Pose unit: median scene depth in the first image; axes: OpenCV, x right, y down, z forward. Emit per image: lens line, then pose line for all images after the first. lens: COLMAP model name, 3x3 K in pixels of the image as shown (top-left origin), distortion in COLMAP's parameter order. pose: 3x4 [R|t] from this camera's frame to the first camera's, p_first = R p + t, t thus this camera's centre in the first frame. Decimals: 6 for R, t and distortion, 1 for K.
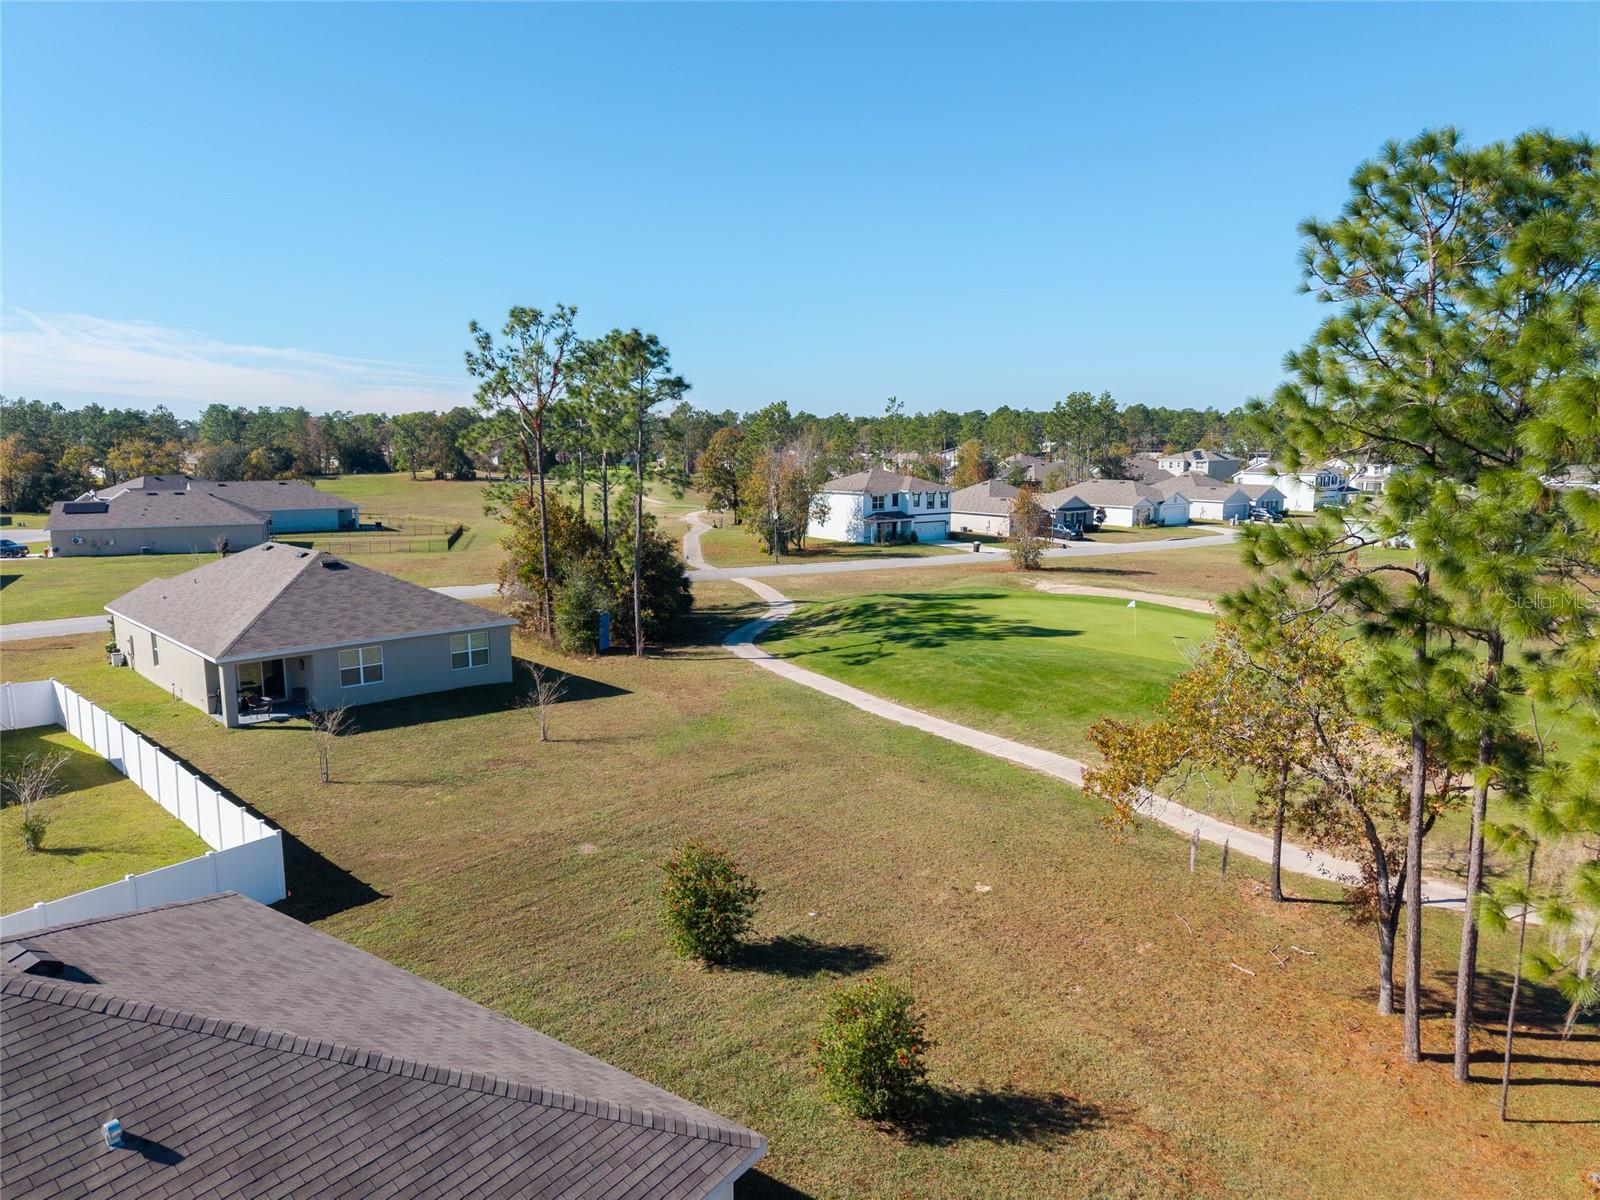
lens RADIAL K [[1069.4, 0, 781.6], [0, 1069.4, 598.6], [0, 0, 1]] dist [0.044389, -0.047431]
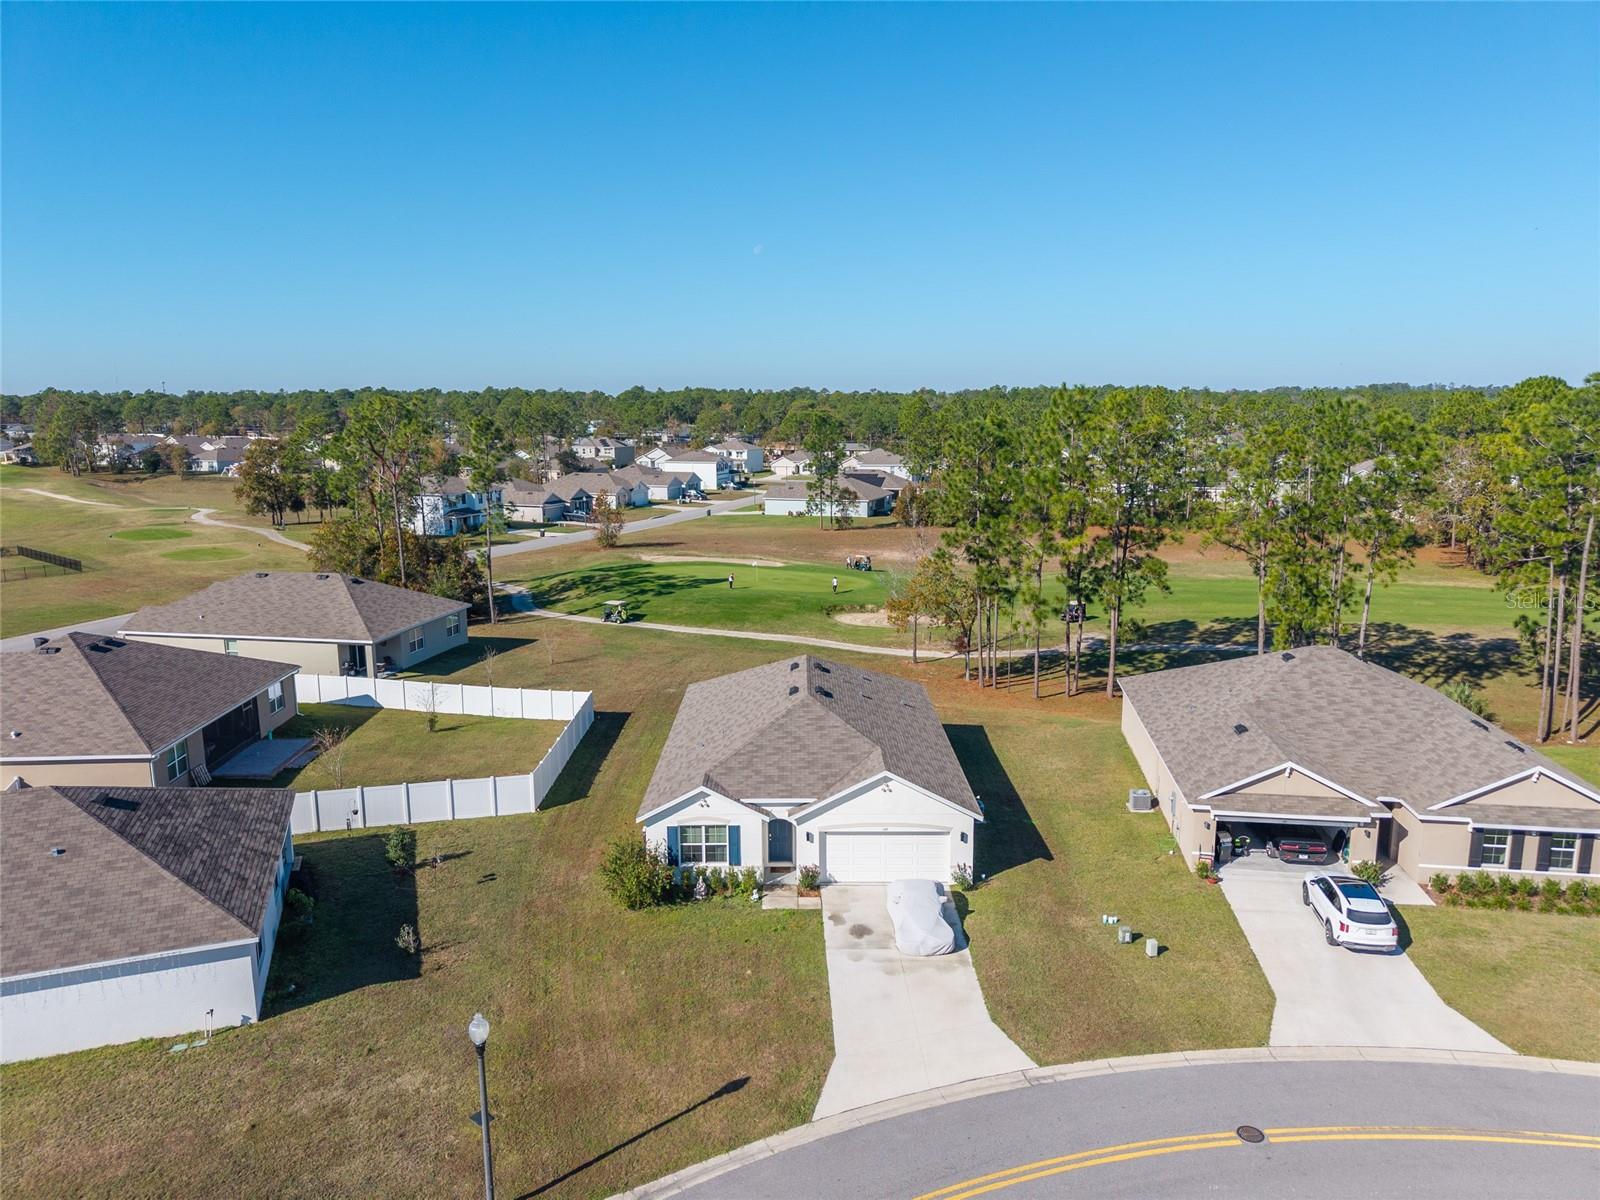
lens RADIAL K [[1069.4, 0, 787.2], [0, 1069.4, 587.7], [0, 0, 1]] dist [0.044389, -0.047431]
pose [[0.815451, -0.097672, 0.570525, -0.608267], [0.086157, 0.995162, 0.047225, -0.031209], [-0.572378, 0.010645, 0.819921, -0.475052]]
